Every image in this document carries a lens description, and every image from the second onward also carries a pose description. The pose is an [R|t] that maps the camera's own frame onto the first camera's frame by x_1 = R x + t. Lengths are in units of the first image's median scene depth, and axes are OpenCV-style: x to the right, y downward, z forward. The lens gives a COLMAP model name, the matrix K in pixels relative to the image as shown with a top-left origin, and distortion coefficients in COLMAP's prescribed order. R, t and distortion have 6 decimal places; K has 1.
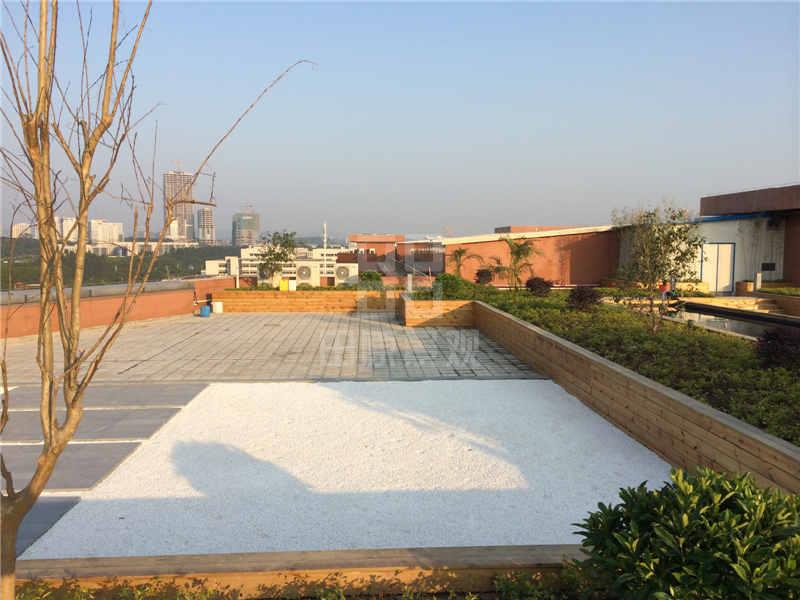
lens RADIAL K [[679.0, 0, 401.9], [0, 679.0, 299.1], [0, 0, 1]] dist [0.085794, -0.122279]
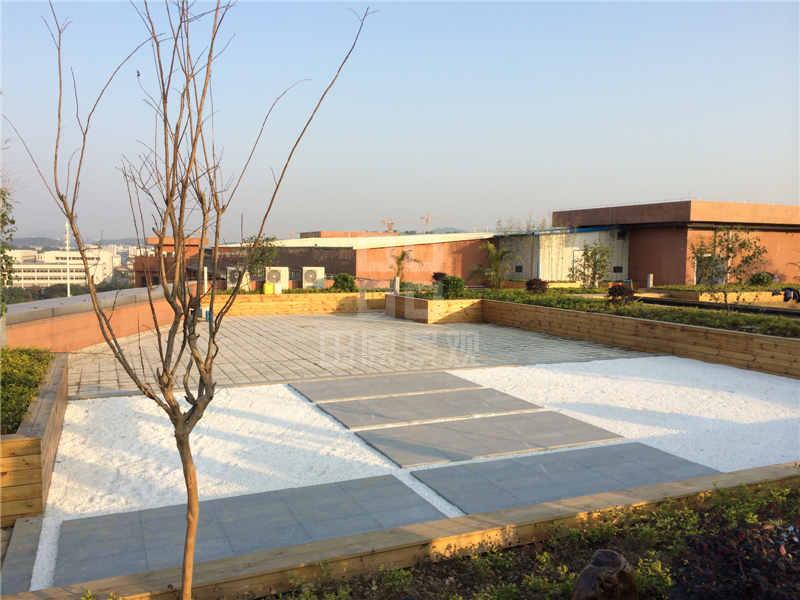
lens RADIAL K [[679.0, 0, 401.9], [0, 679.0, 299.1], [0, 0, 1]] dist [0.085794, -0.122279]
pose [[0.929067, -0.021127, 0.369306, -0.278242], [0.023333, 0.999727, -0.001510, 0.000819], [-0.369174, 0.010020, 0.929306, -0.010419]]
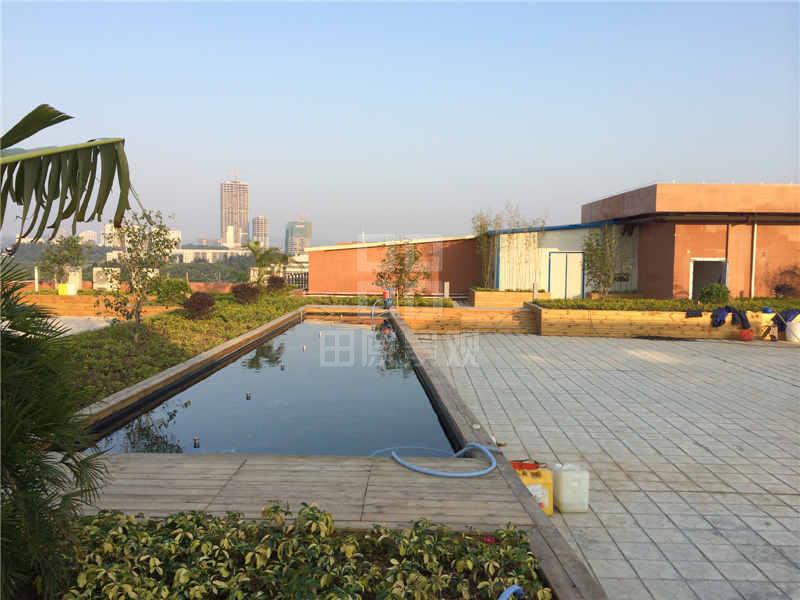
lens RADIAL K [[679.0, 0, 401.9], [0, 679.0, 299.1], [0, 0, 1]] dist [0.085794, -0.122279]
pose [[0.997112, 0.009745, -0.075319, 0.307352], [-0.010699, 0.999867, -0.012277, 0.000462], [0.075189, 0.013047, 0.997084, 0.018946]]
